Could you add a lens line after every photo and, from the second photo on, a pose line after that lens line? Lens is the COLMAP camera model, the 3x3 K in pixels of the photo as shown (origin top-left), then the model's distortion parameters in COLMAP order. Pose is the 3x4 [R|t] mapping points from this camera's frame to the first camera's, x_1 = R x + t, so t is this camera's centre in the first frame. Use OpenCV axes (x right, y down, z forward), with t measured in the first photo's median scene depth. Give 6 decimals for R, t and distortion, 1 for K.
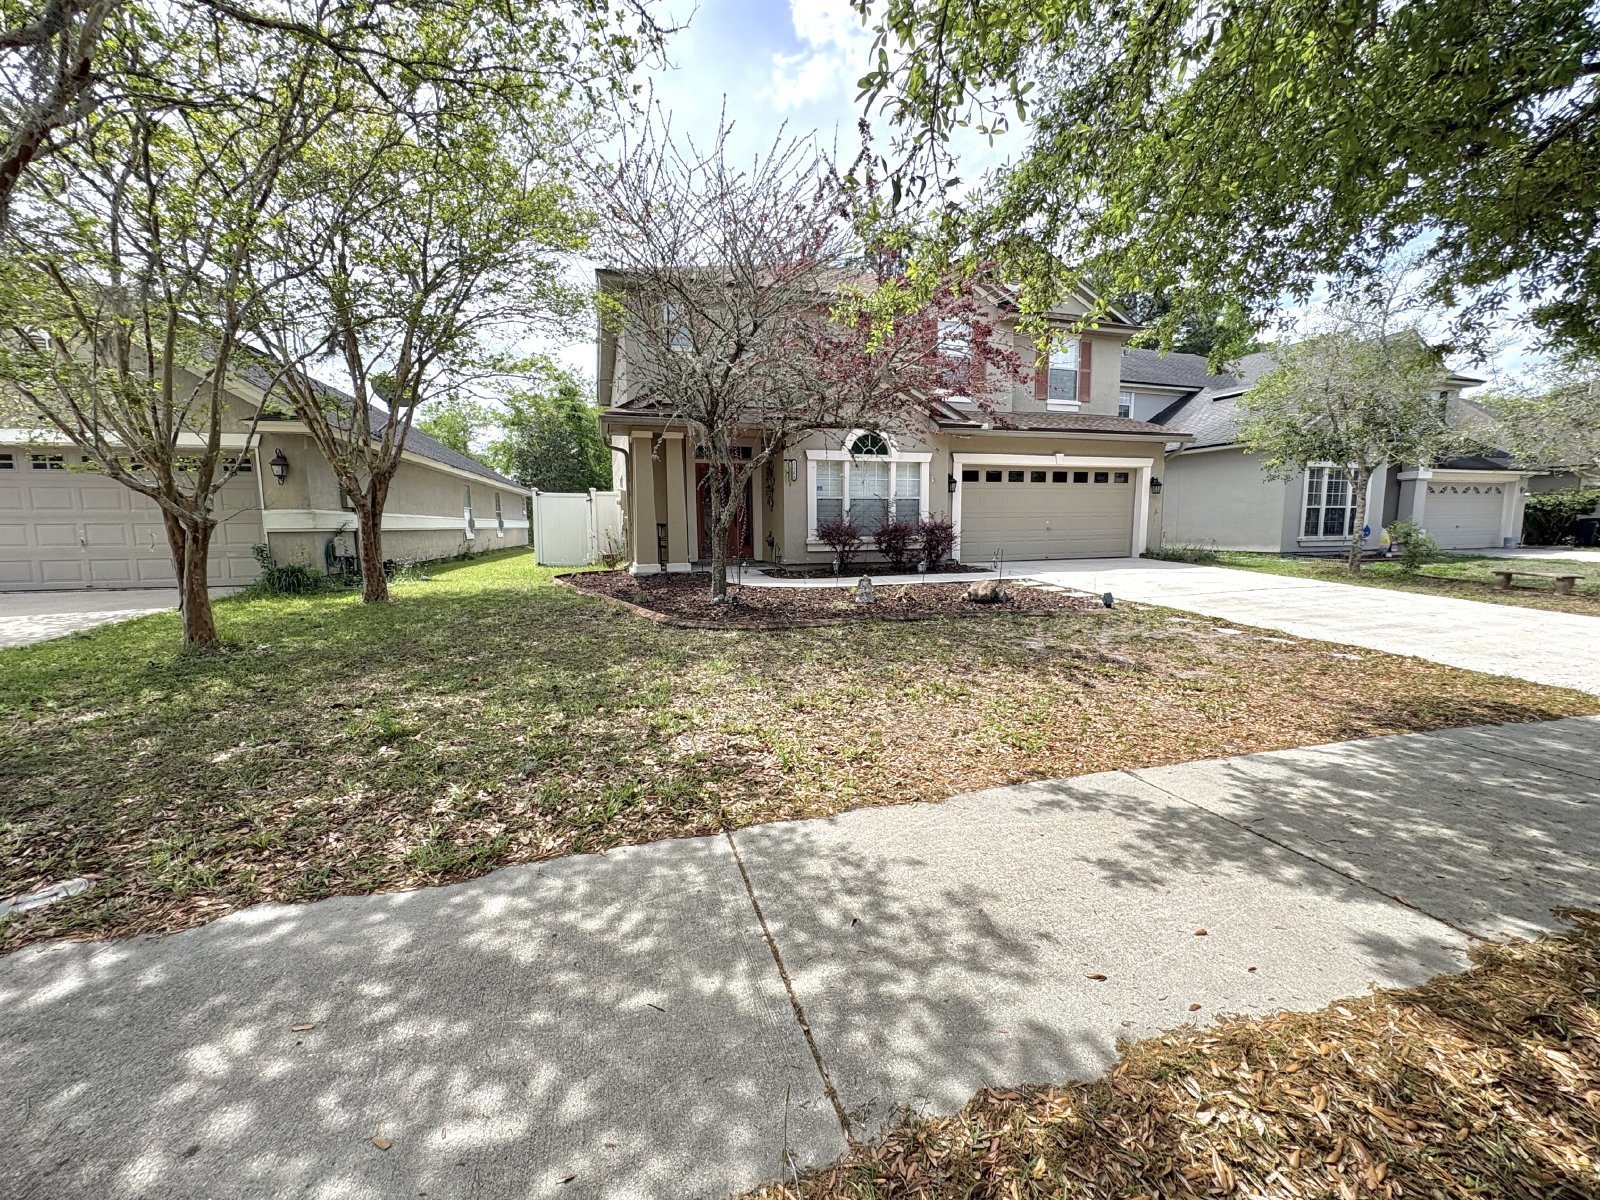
lens RADIAL K [[643.2, 0, 800.3], [0, 643.2, 598.0], [0, 0, 1]] dist [0.001946, -0.000044]
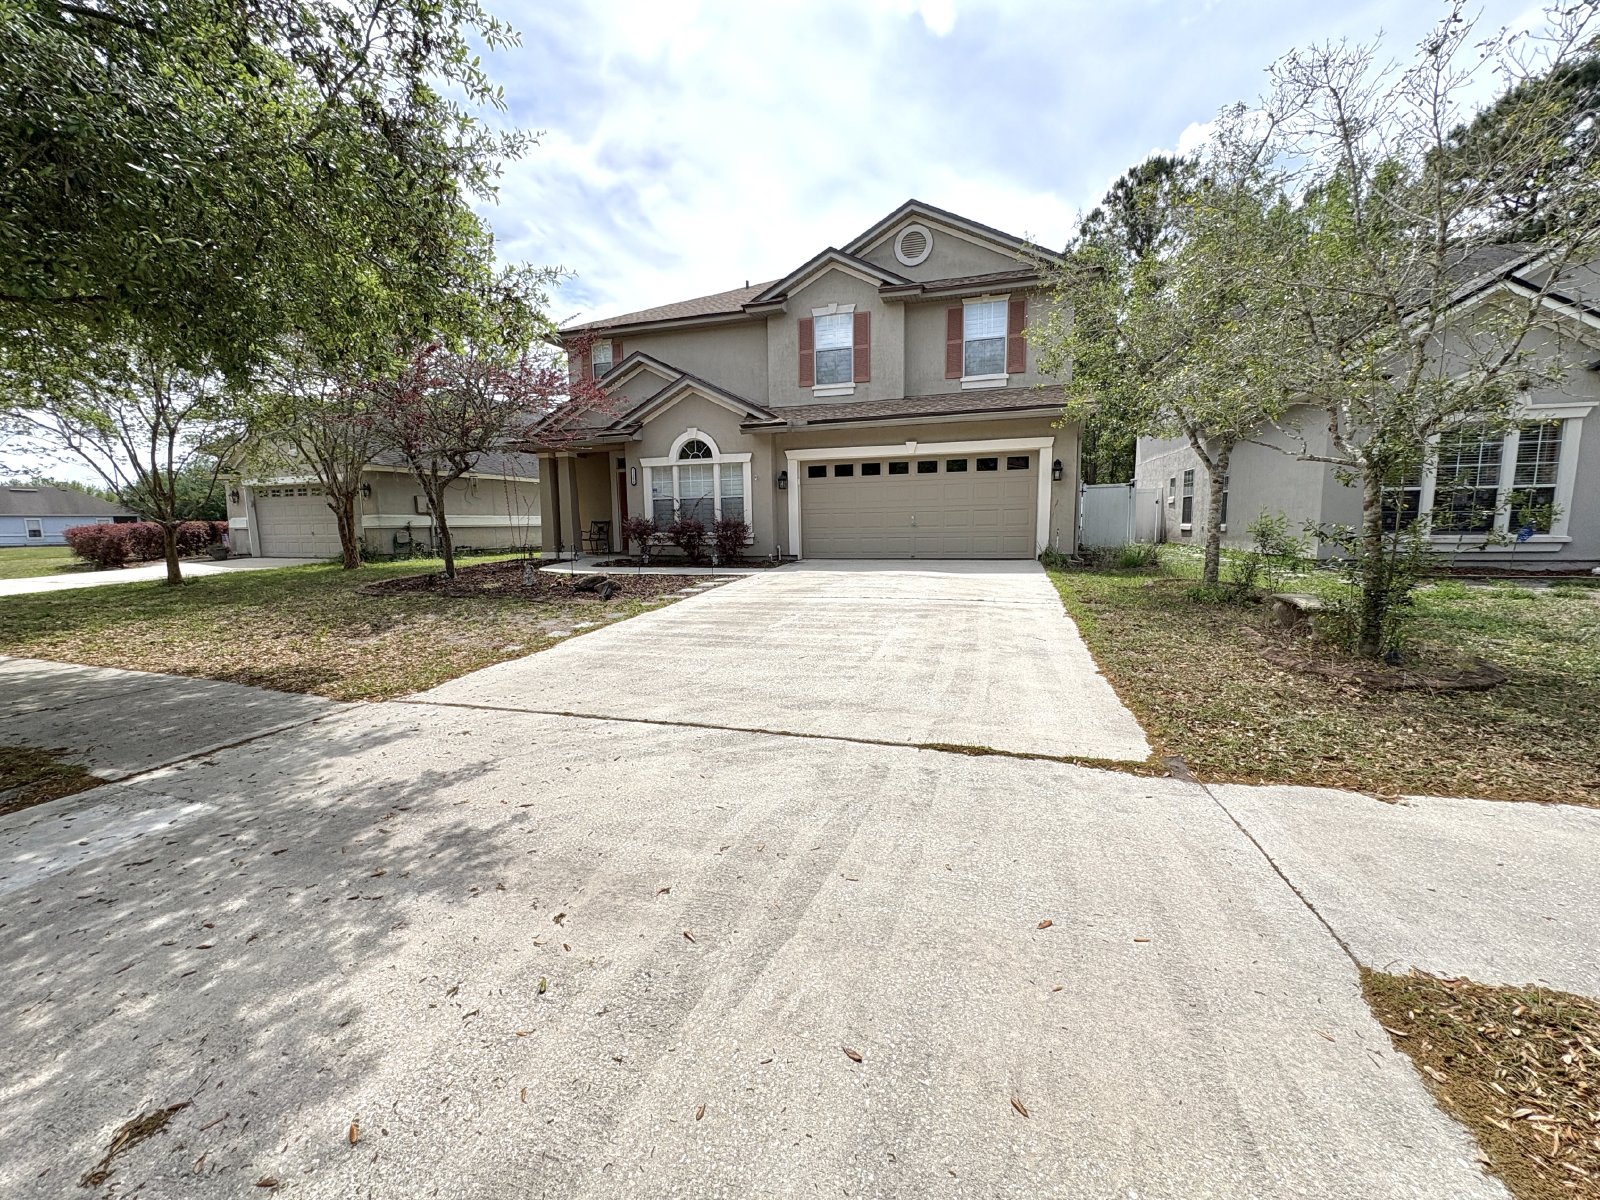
lens RADIAL K [[643.2, 0, 800.3], [0, 643.2, 598.3], [0, 0, 1]] dist [0.001946, -0.000044]
pose [[0.824743, 0.064395, -0.561830, 0.874957], [-0.055343, 0.997917, 0.033137, -0.028401], [0.562794, 0.003764, 0.826589, 0.181157]]
